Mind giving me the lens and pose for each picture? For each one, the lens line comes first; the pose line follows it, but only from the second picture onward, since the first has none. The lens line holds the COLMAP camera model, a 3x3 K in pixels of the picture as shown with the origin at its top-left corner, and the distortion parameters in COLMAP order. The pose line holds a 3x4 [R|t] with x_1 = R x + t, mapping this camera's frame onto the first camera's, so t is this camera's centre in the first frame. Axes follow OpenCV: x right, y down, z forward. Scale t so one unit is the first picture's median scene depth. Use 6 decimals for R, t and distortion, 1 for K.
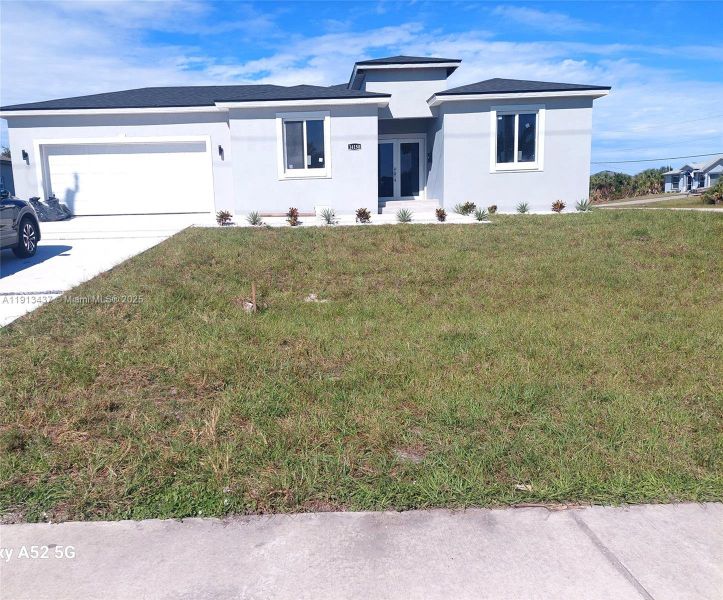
lens RADIAL K [[600.1, 0, 346.4], [0, 600.1, 287.7], [0, 0, 1]] dist [0.054822, -0.011435]
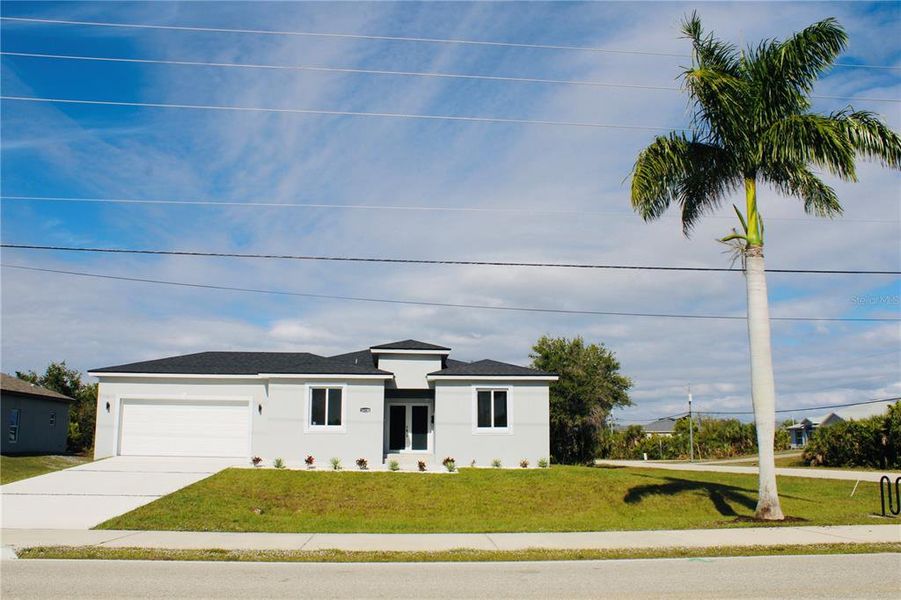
lens RADIAL K [[802.1, 0, 451.0], [0, 802.1, 306.7], [0, 0, 1]] dist [-0.088669, -0.008073]
pose [[0.998514, 0.043099, 0.033339, 0.127632], [-0.030588, 0.949715, -0.311617, 0.079063], [-0.045093, 0.310135, 0.949623, -0.674636]]
